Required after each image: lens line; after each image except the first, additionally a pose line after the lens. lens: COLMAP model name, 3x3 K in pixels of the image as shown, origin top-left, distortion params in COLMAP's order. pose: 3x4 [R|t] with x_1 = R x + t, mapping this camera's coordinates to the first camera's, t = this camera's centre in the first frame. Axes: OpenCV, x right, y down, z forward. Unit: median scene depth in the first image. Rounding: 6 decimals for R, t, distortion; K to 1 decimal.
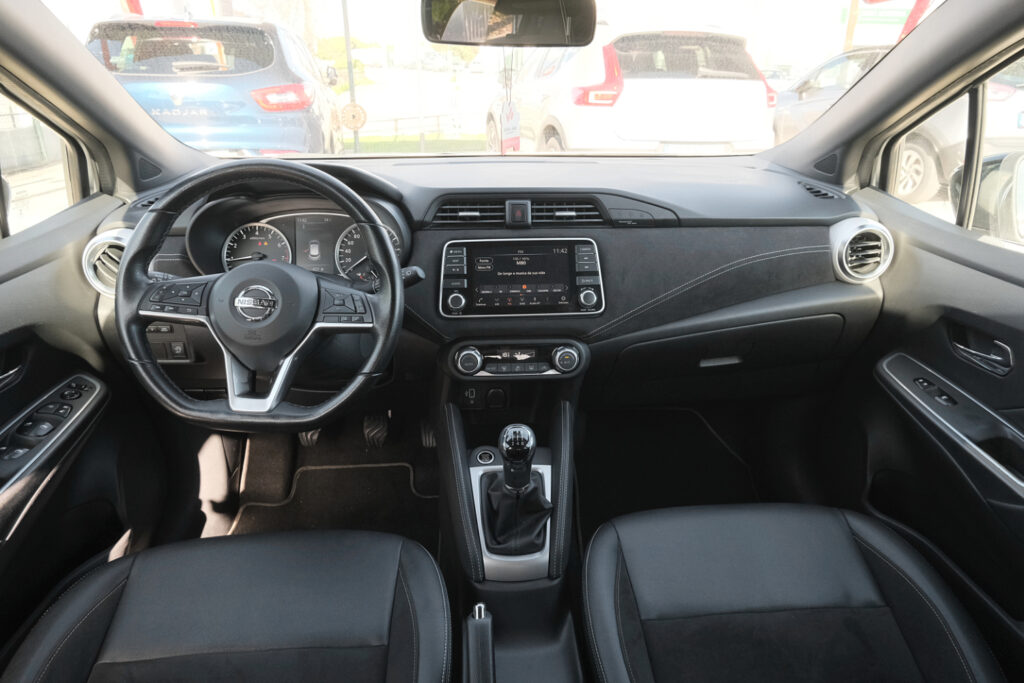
lens RADIAL K [[658.7, 0, 512.6], [0, 658.7, 339.6], [0, 0, 1]] dist [-0.001727, -0.002044]
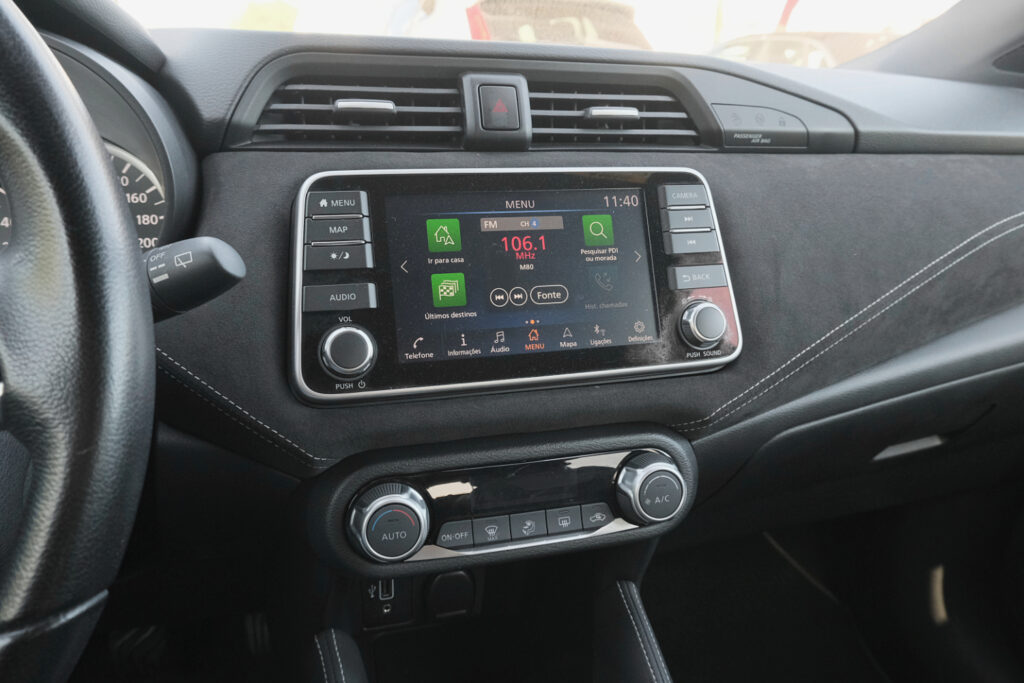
lens RADIAL K [[731.3, 0, 521.3], [0, 731.3, 333.5], [0, 0, 1]] dist [0.007628, 0.001974]
pose [[0.970776, -0.046583, 0.235423, -0.083117], [0.060243, 0.996871, -0.051167, -0.040391], [-0.232303, 0.063854, 0.970545, 0.595396]]
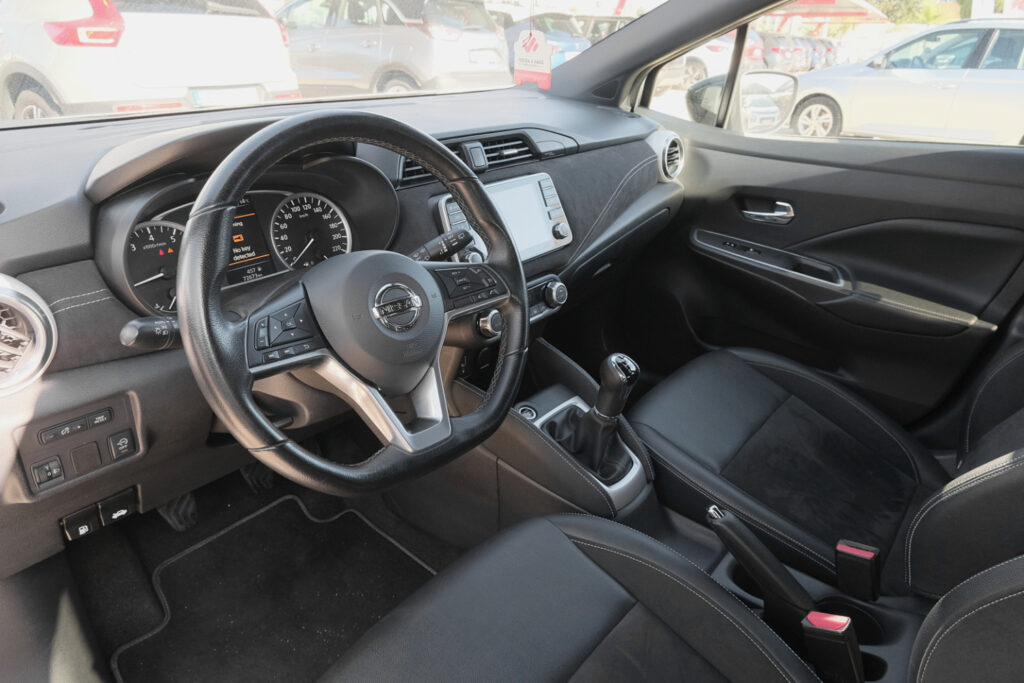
lens RADIAL K [[658.7, 0, 513.8], [0, 658.7, 343.0], [0, 0, 1]] dist [-0.001727, -0.002044]
pose [[0.678082, -0.304556, 0.668917, -0.653885], [0.250112, 0.951407, 0.179635, -0.095713], [-0.691121, 0.045497, 0.721305, 0.304713]]
